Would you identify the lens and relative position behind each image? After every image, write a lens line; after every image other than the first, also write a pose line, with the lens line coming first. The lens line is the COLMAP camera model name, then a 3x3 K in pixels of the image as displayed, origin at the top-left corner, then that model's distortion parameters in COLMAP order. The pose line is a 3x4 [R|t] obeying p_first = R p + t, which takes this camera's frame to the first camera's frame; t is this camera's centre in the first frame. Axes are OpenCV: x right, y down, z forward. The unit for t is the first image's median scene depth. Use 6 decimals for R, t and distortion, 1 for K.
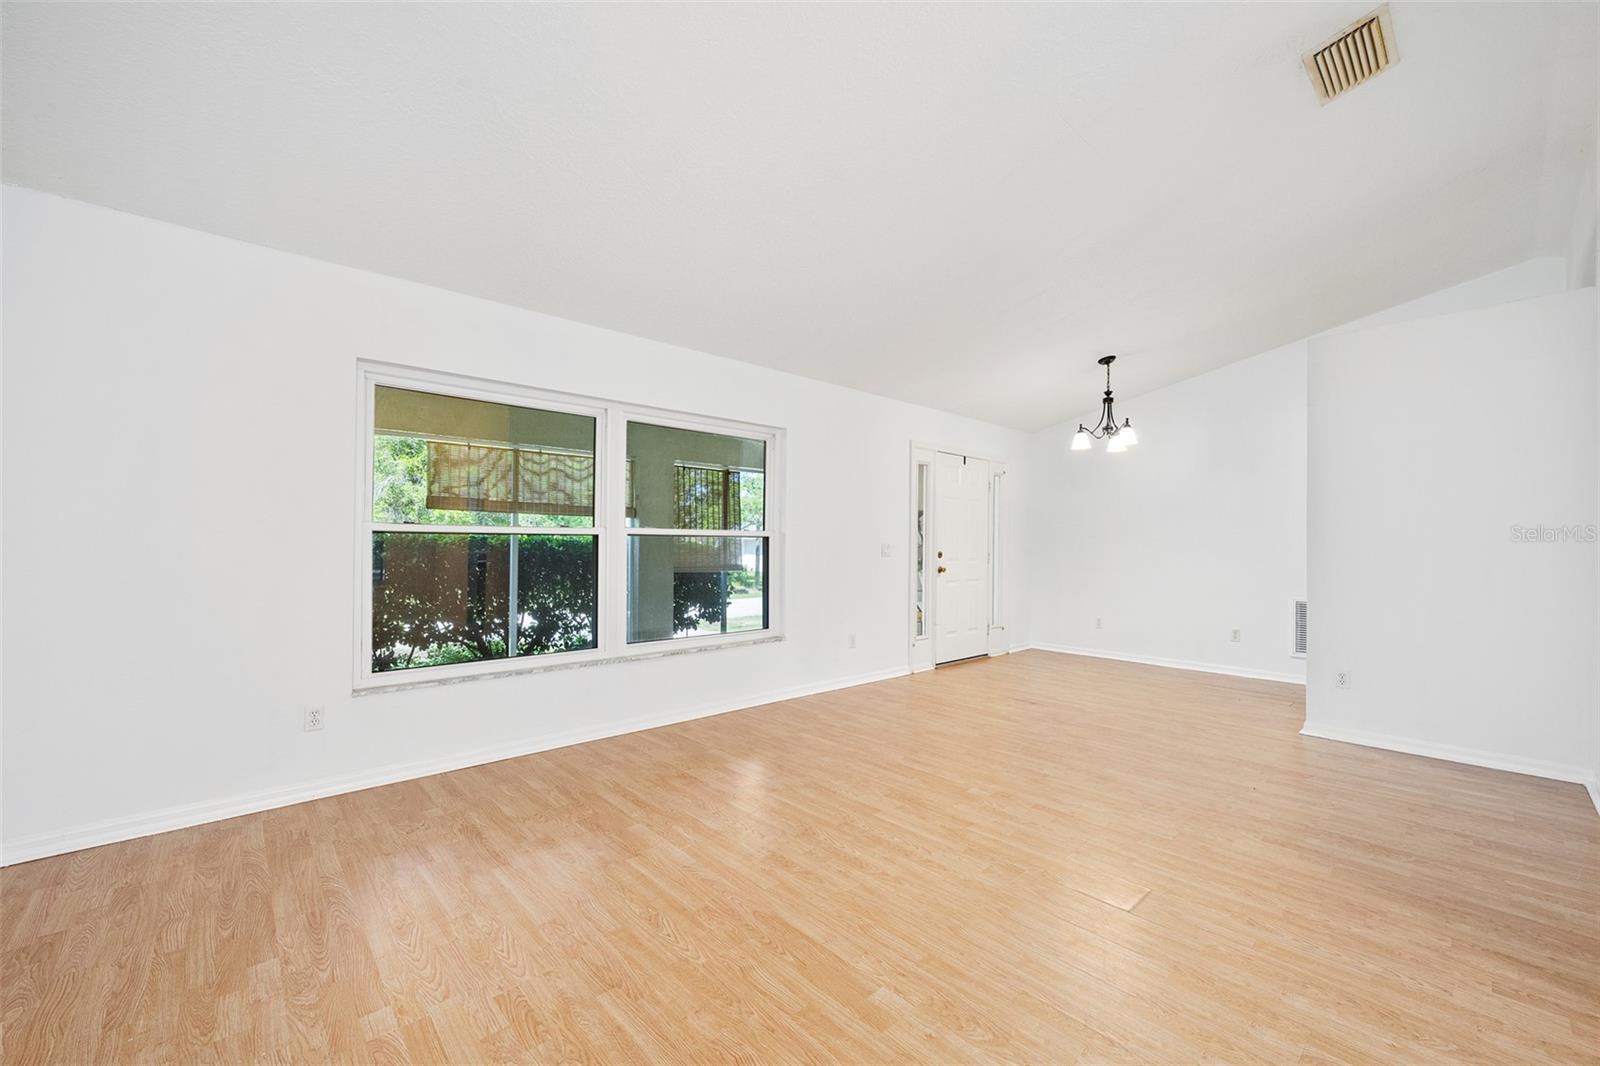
lens RADIAL K [[643.7, 0, 800.3], [0, 643.7, 535.4], [0, 0, 1]] dist [-0.002210, 0.001034]
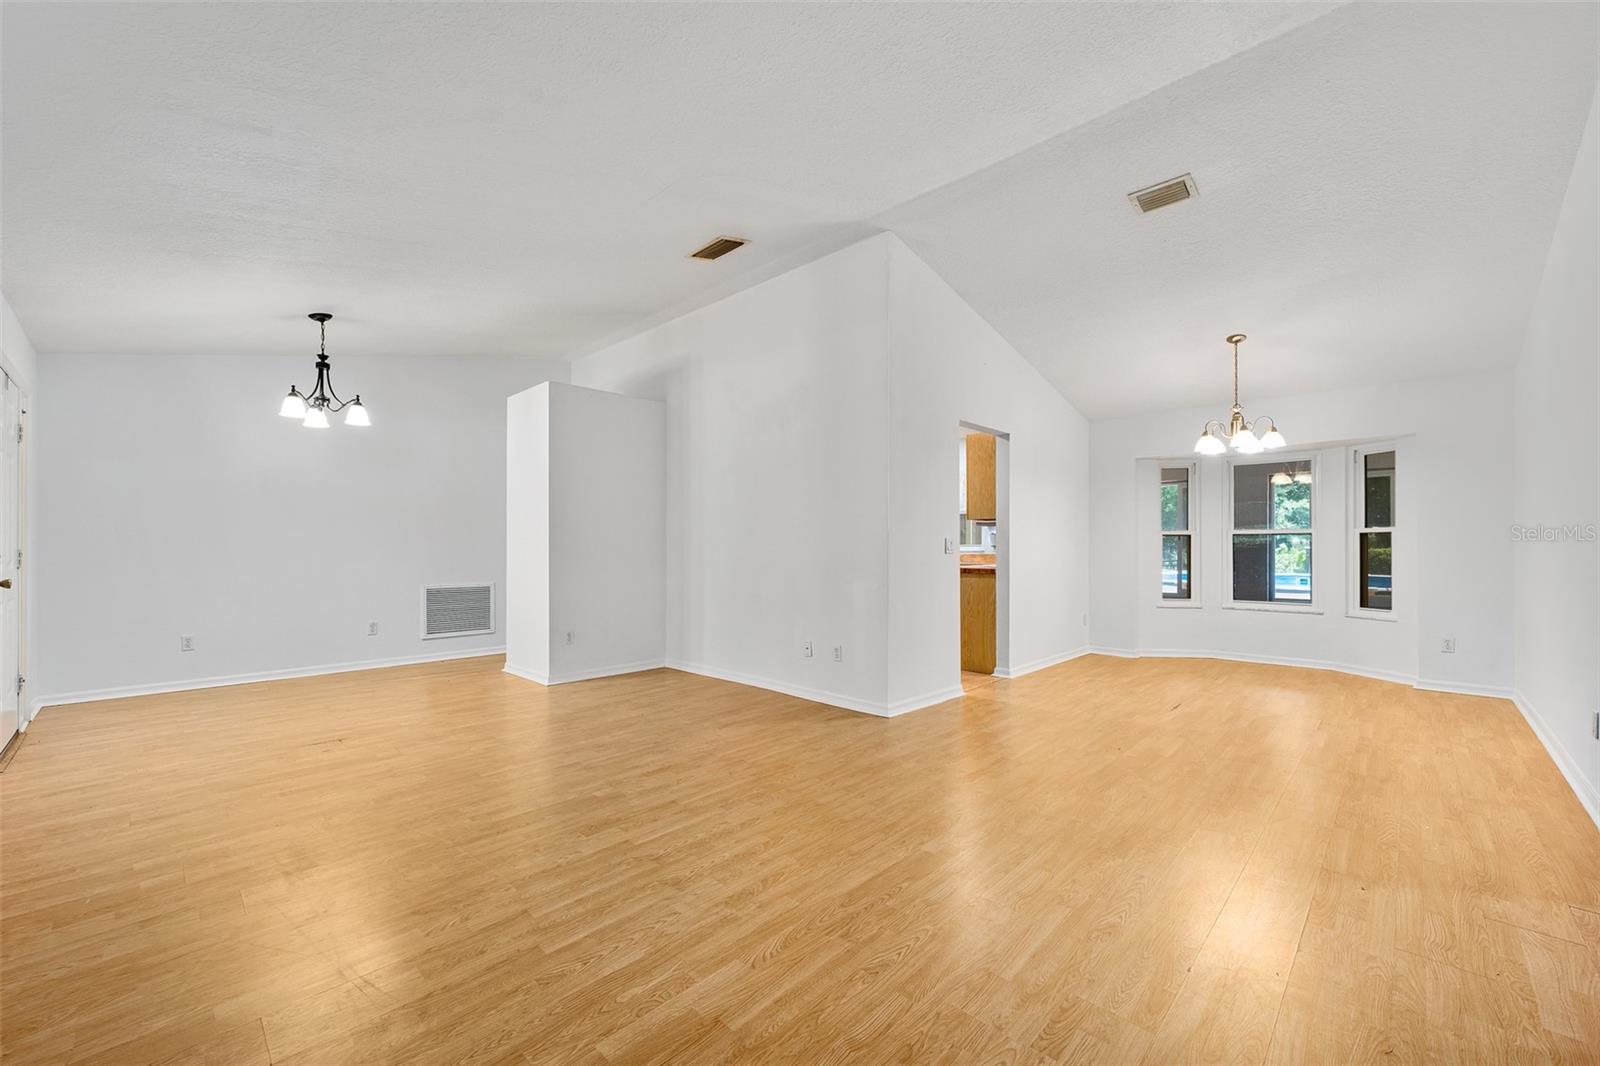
lens RADIAL K [[643.7, 0, 796.7], [0, 643.7, 562.2], [0, 0, 1]] dist [-0.002210, 0.001034]
pose [[-0.071788, -0.033556, 0.996855, -0.703343], [-0.018367, 0.999309, 0.032316, 0.010782], [-0.997251, -0.015990, -0.072355, 0.771351]]
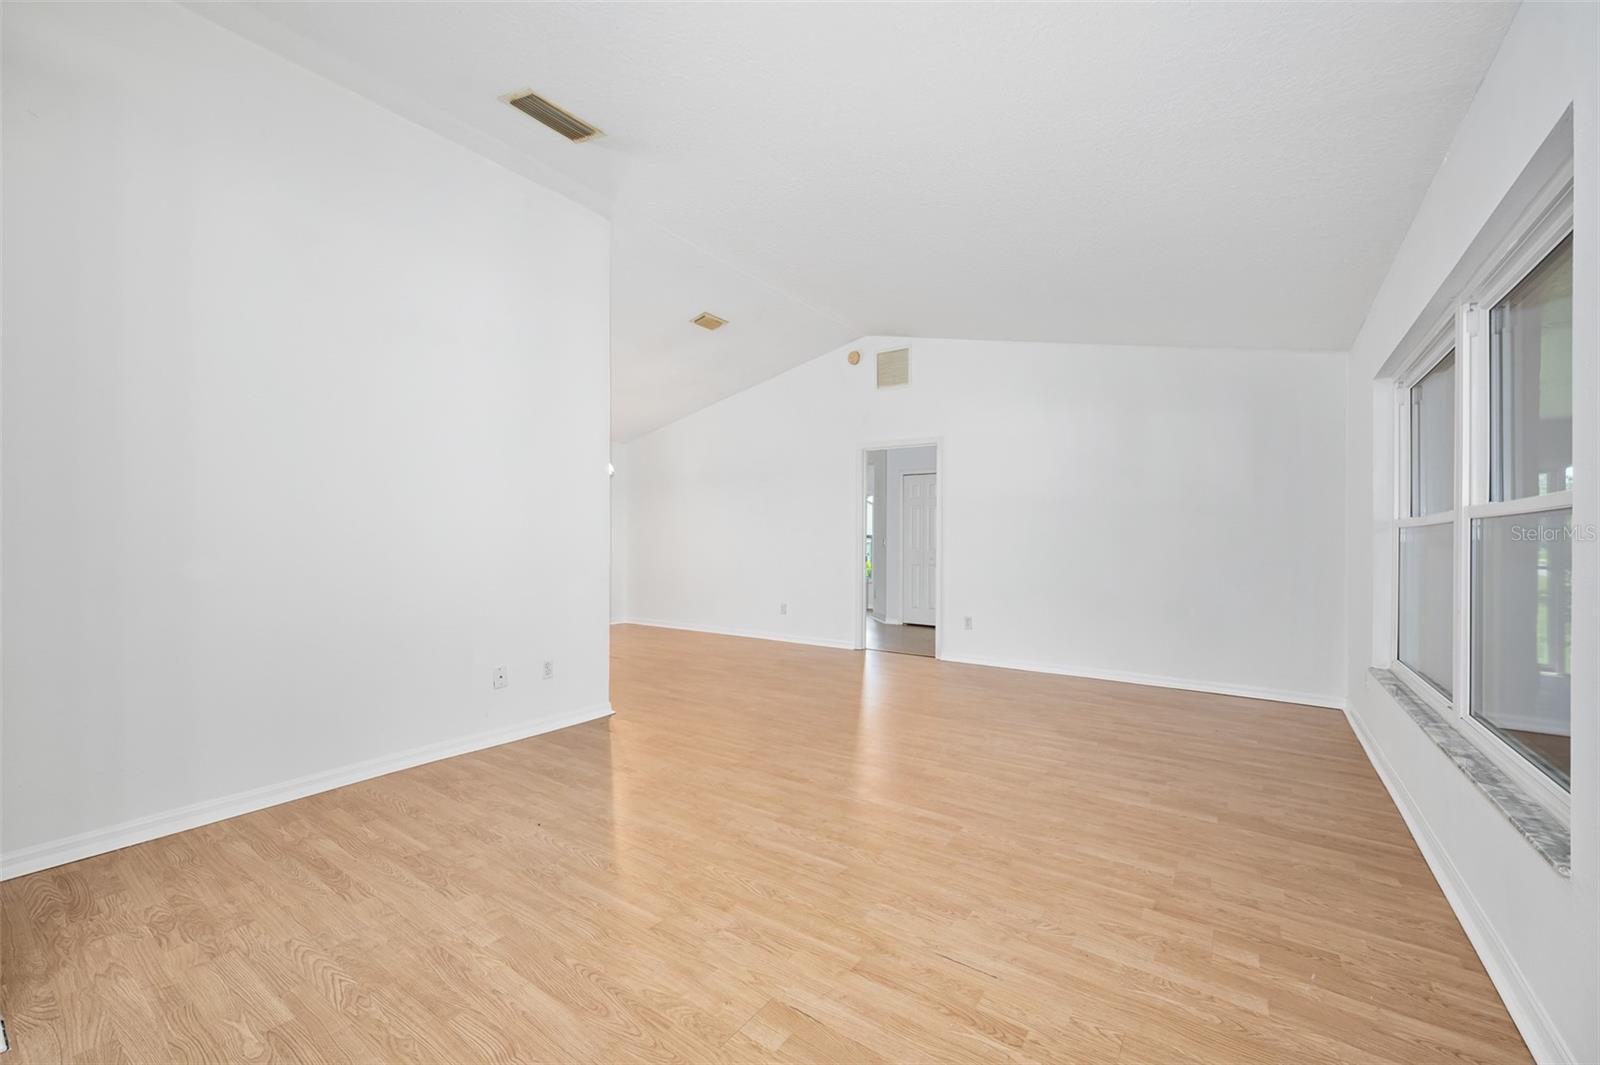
lens RADIAL K [[626.5, 0, 830.9], [0, 626.5, 541.2], [0, 0, 1]] dist [0.003473, 0.000189]
pose [[-0.967011, -0.009238, -0.254566, 0.551747], [-0.004639, 0.999815, -0.018658, 0.042394], [0.254691, -0.016861, -0.966875, 1.881570]]
